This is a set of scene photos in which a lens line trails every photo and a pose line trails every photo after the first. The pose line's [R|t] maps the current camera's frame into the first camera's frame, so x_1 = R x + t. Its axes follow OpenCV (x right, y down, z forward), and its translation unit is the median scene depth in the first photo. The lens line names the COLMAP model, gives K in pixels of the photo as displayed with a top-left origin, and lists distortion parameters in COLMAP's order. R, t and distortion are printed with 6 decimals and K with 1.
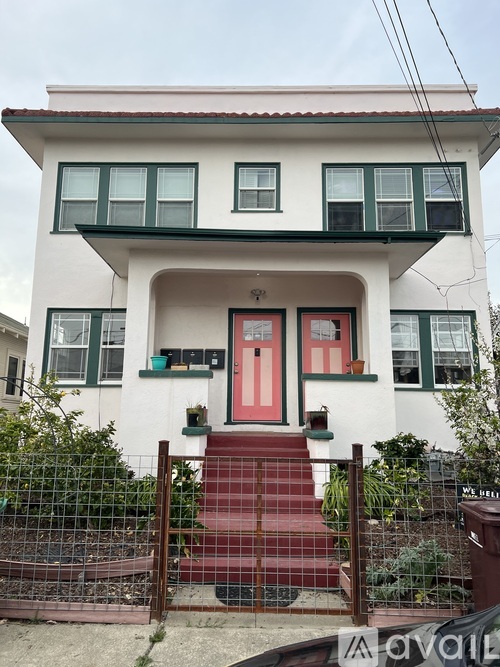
lens RADIAL K [[498.9, 0, 249.1], [0, 498.9, 332.8], [0, 0, 1]] dist [0.013557, -0.007691]
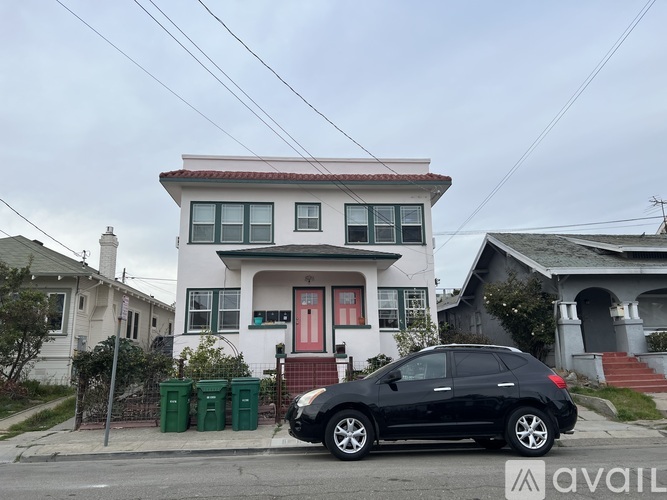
lens RADIAL K [[498.9, 0, 334.7], [0, 498.9, 250.2], [0, 0, 1]] dist [0.013557, -0.007691]
pose [[0.996171, -0.009858, 0.086873, -0.044917], [0.012671, 0.999411, -0.031891, -0.120323], [-0.086507, 0.032870, 0.995709, -0.767162]]
